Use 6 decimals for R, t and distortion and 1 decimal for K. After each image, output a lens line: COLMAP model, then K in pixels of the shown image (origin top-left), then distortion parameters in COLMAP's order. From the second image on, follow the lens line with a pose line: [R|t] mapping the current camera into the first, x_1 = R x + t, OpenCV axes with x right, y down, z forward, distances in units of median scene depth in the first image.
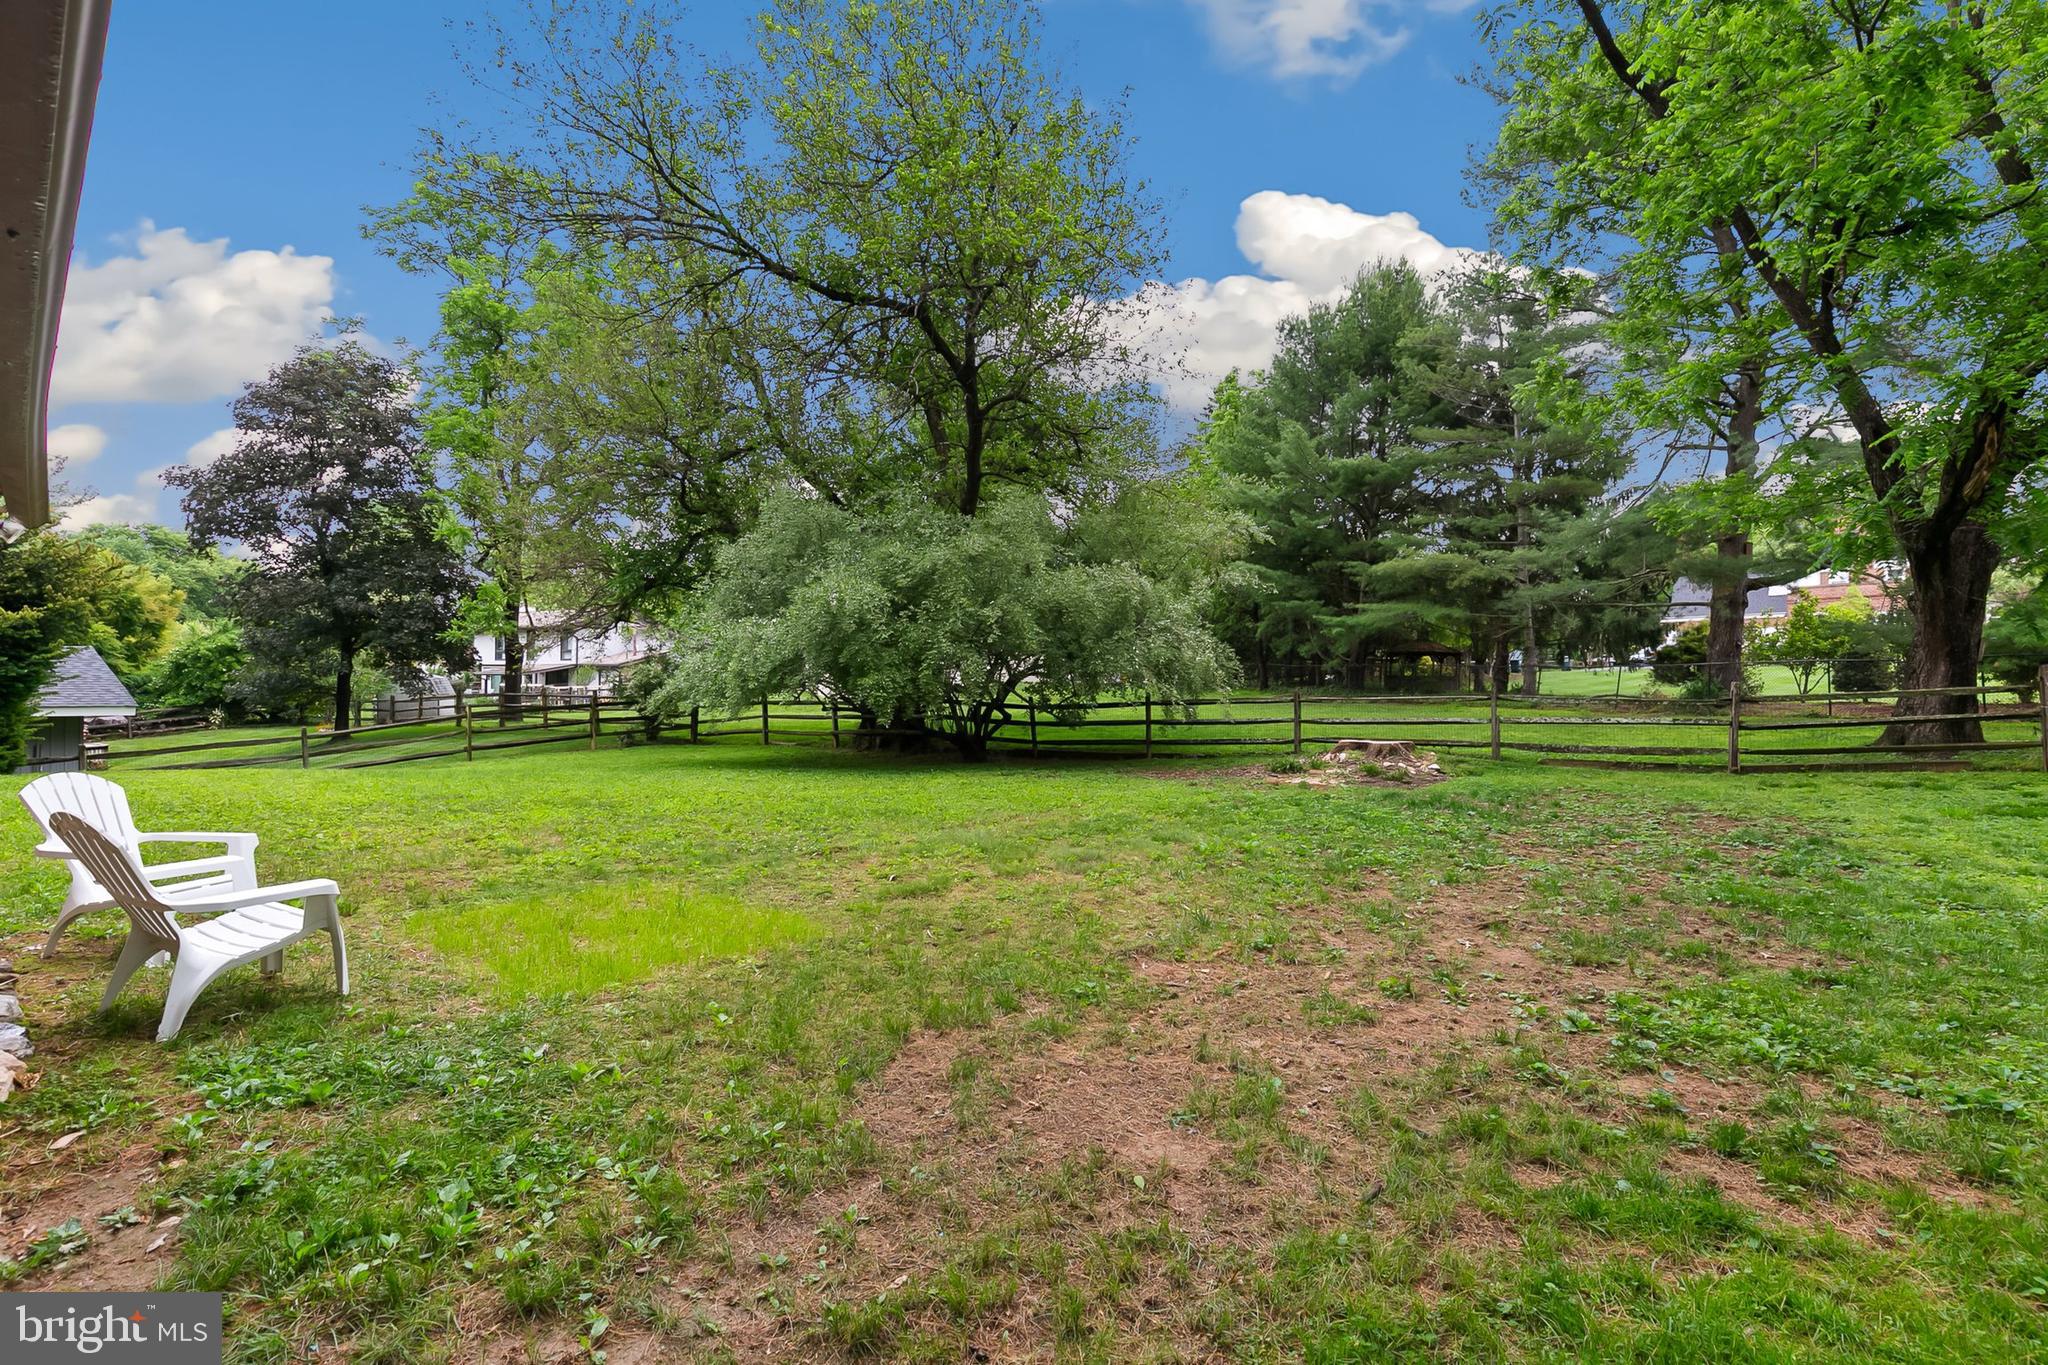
lens RADIAL K [[930.4, 0, 1020.2], [0, 930.4, 678.1], [0, 0, 1]] dist [0.006275, -0.001891]
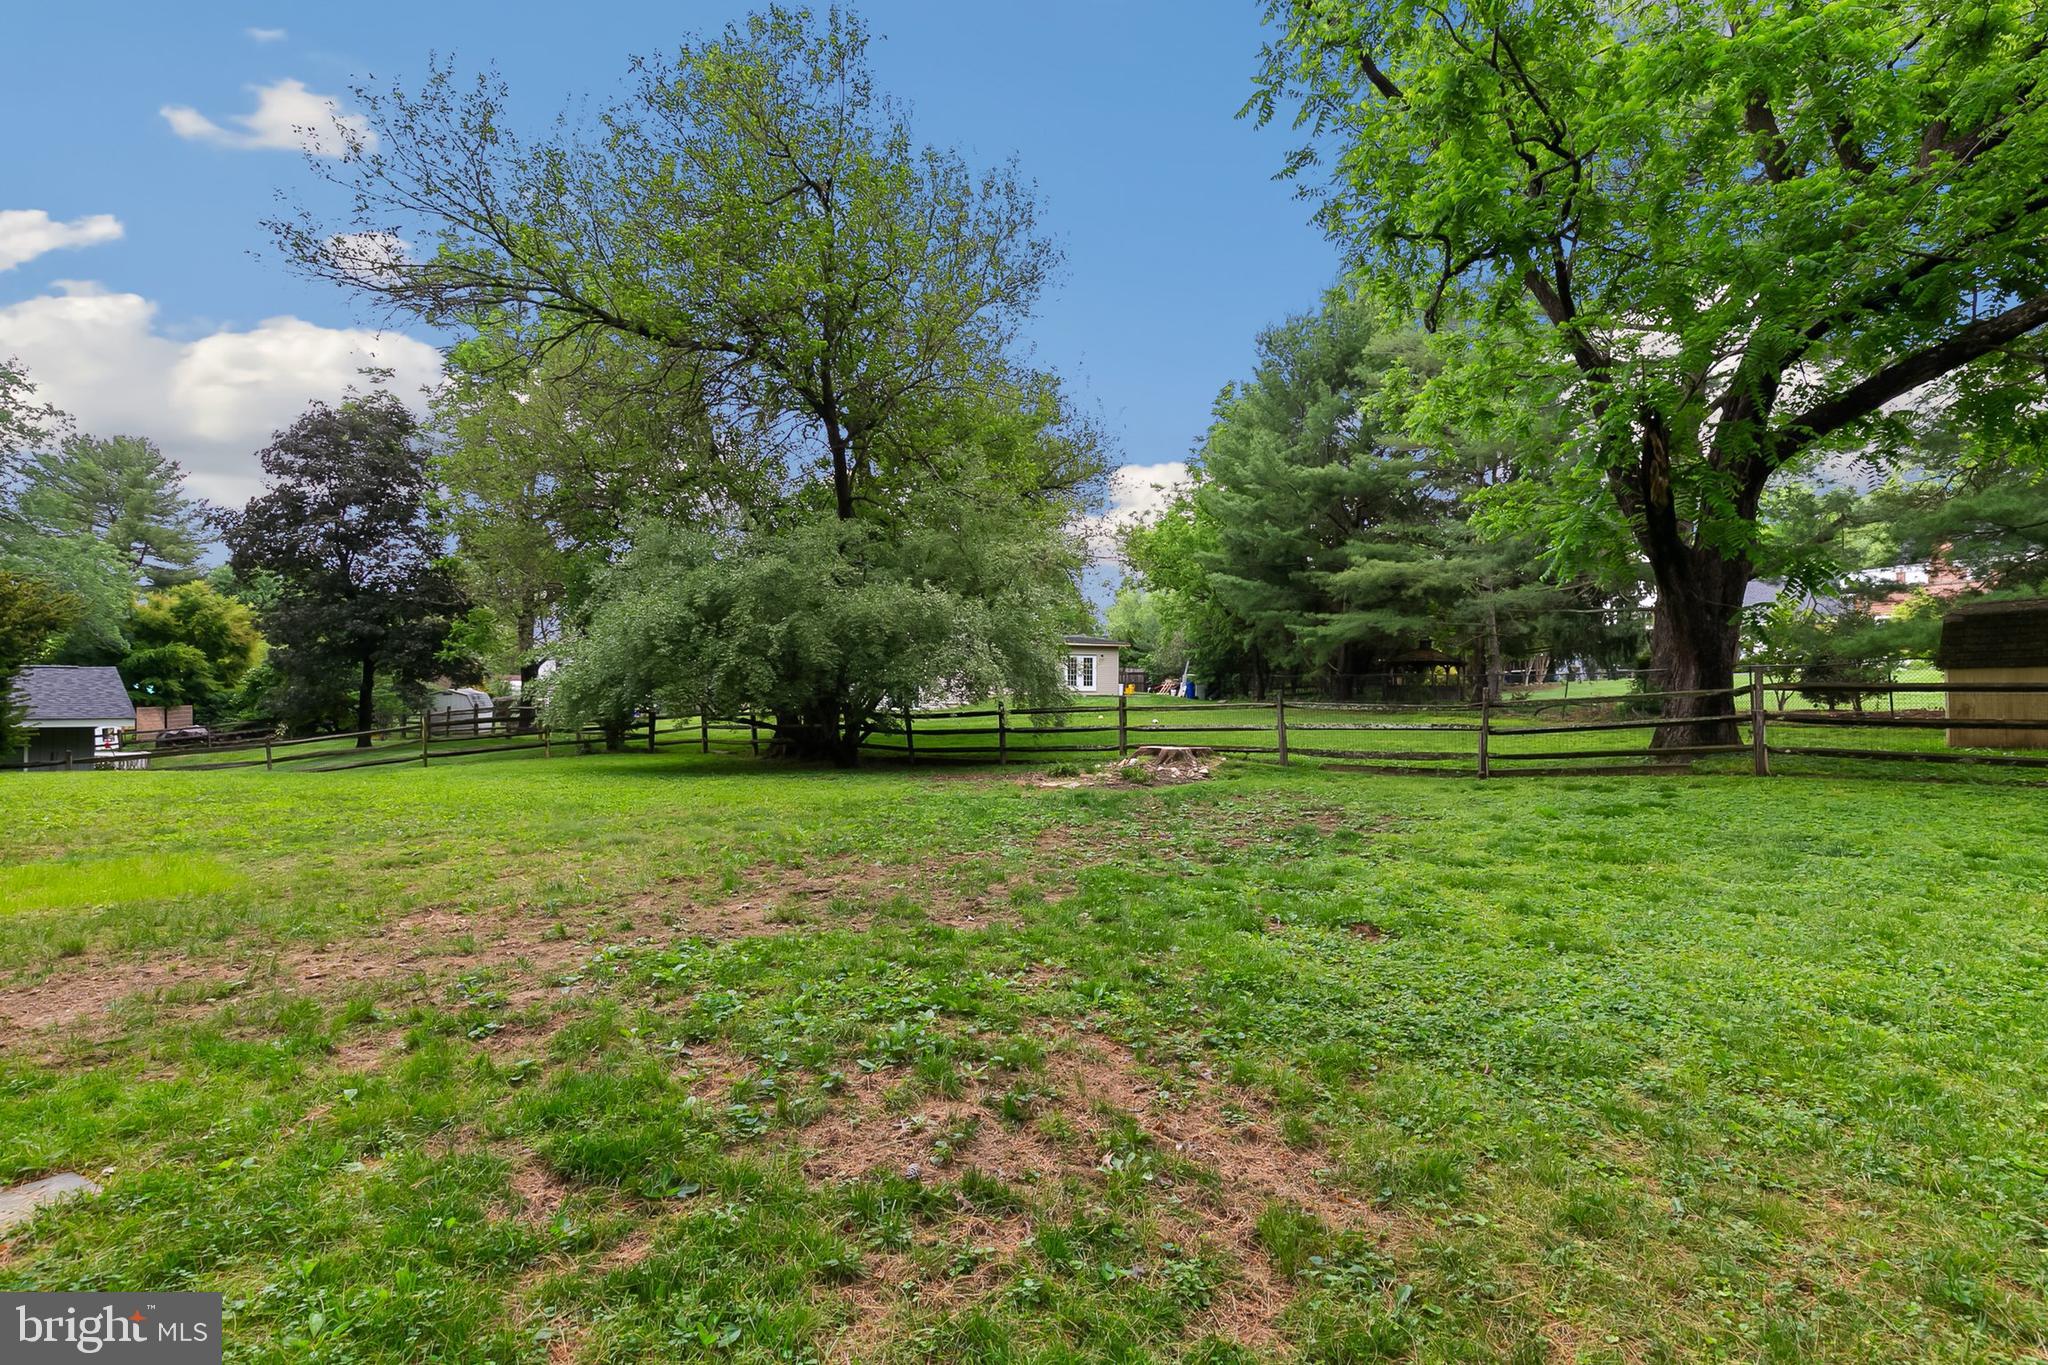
lens RADIAL K [[930.4, 0, 1043.9], [0, 930.4, 678.1], [0, 0, 1]] dist [0.006275, -0.001891]
pose [[0.994938, -0.007508, -0.100211, 0.221503], [0.006009, 0.999866, -0.015248, 0.003746], [0.100312, 0.014569, 0.994849, -0.029892]]
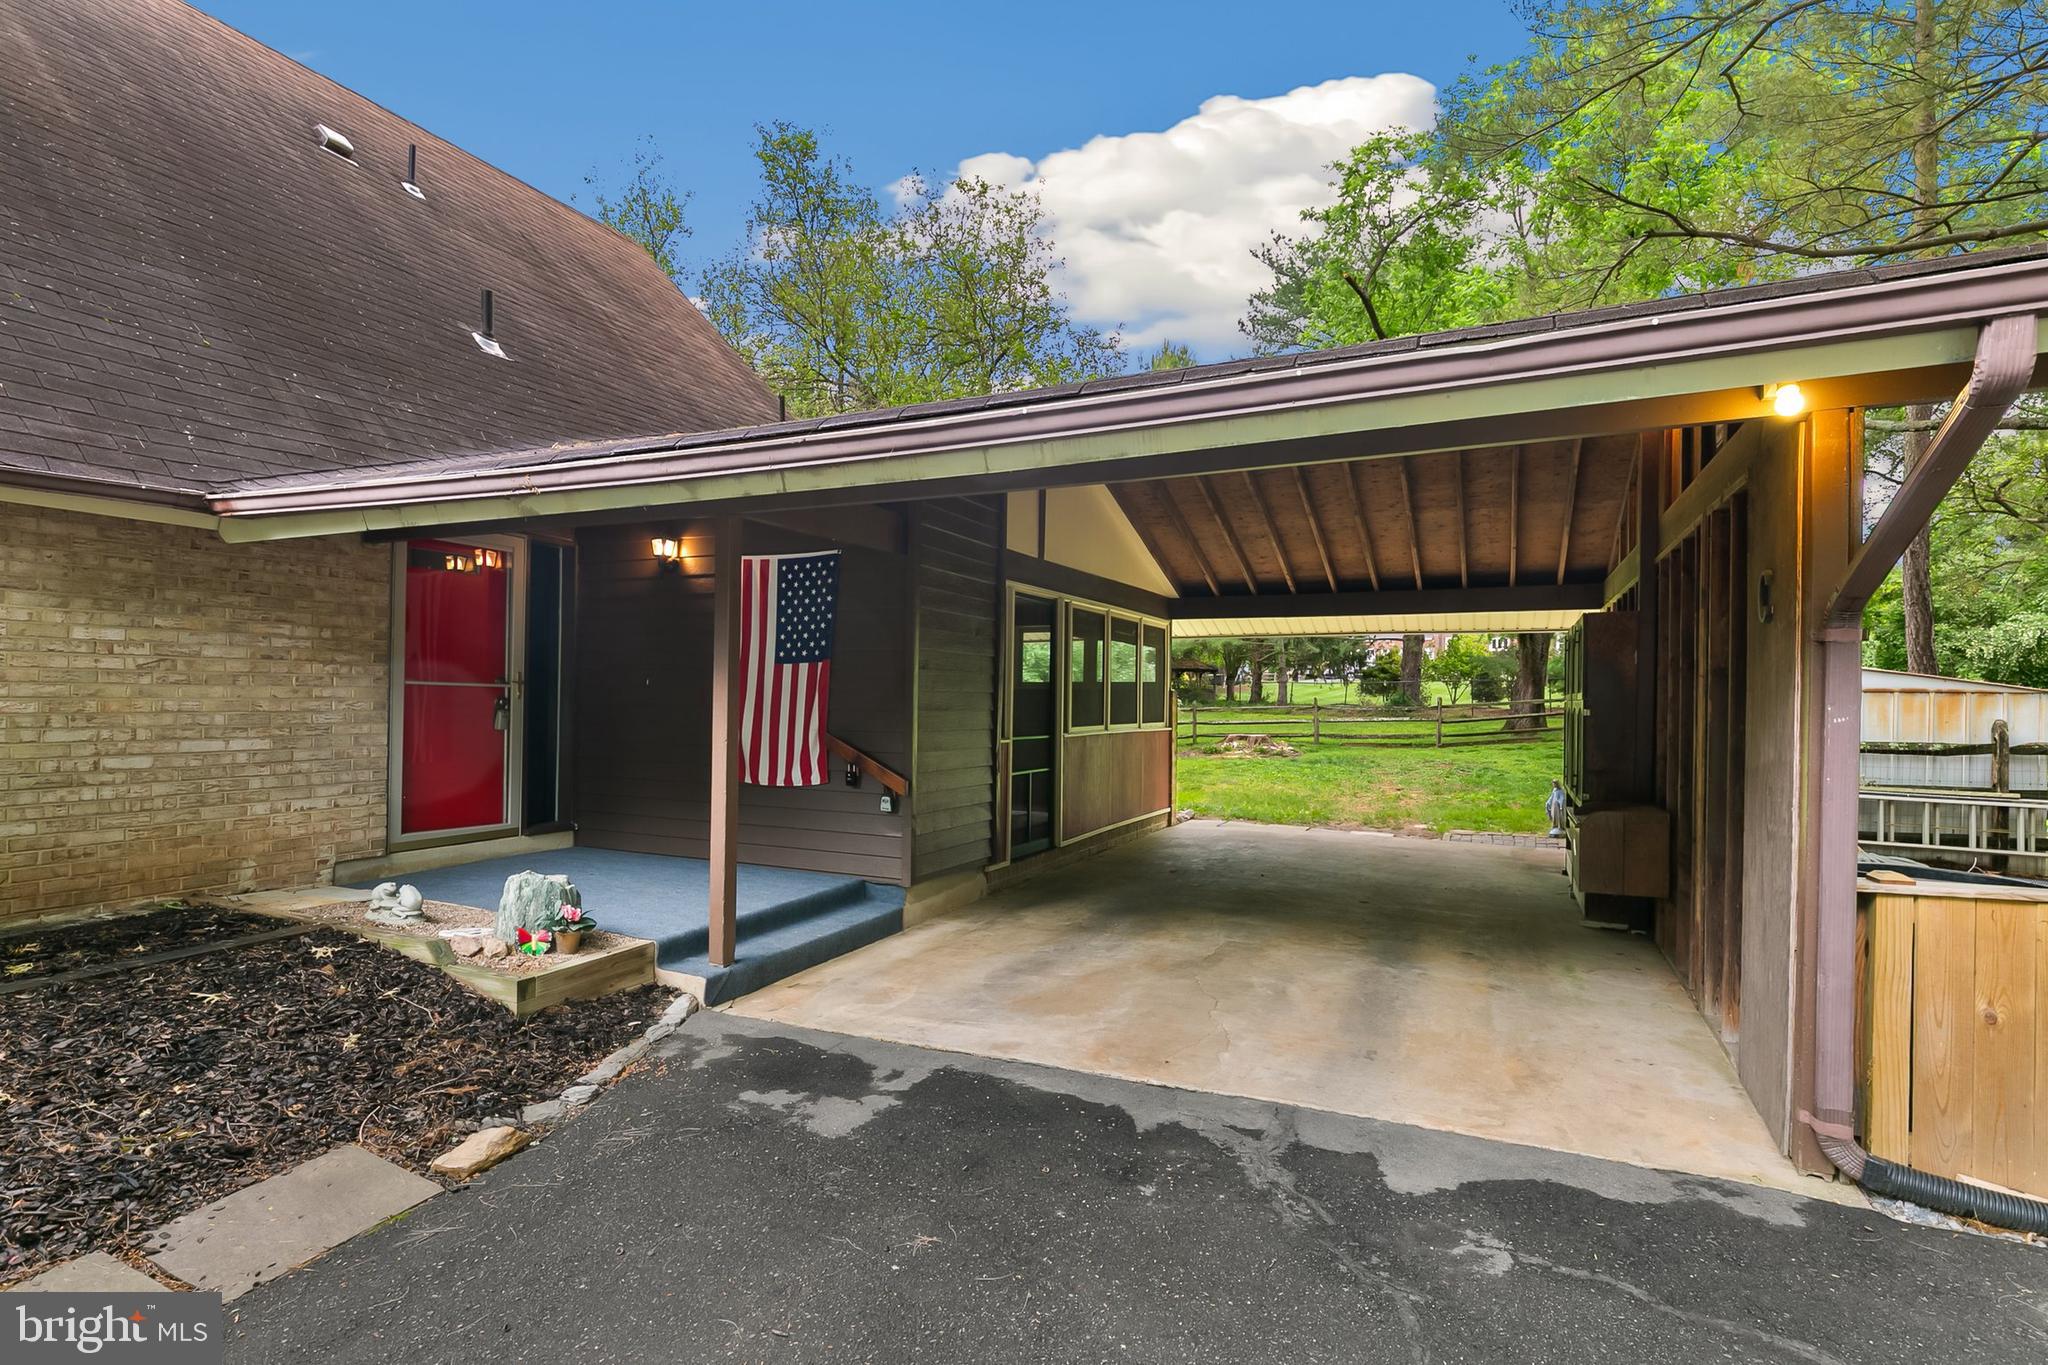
lens RADIAL K [[1062.7, 0, 1022.7], [0, 1062.7, 692.9], [0, 0, 1]] dist [0.001322, 0.000086]
pose [[0.945372, -0.003404, 0.325974, -0.373292], [0.001589, 0.999982, 0.005836, -0.009419], [-0.325988, -0.004999, 0.945361, -0.380559]]
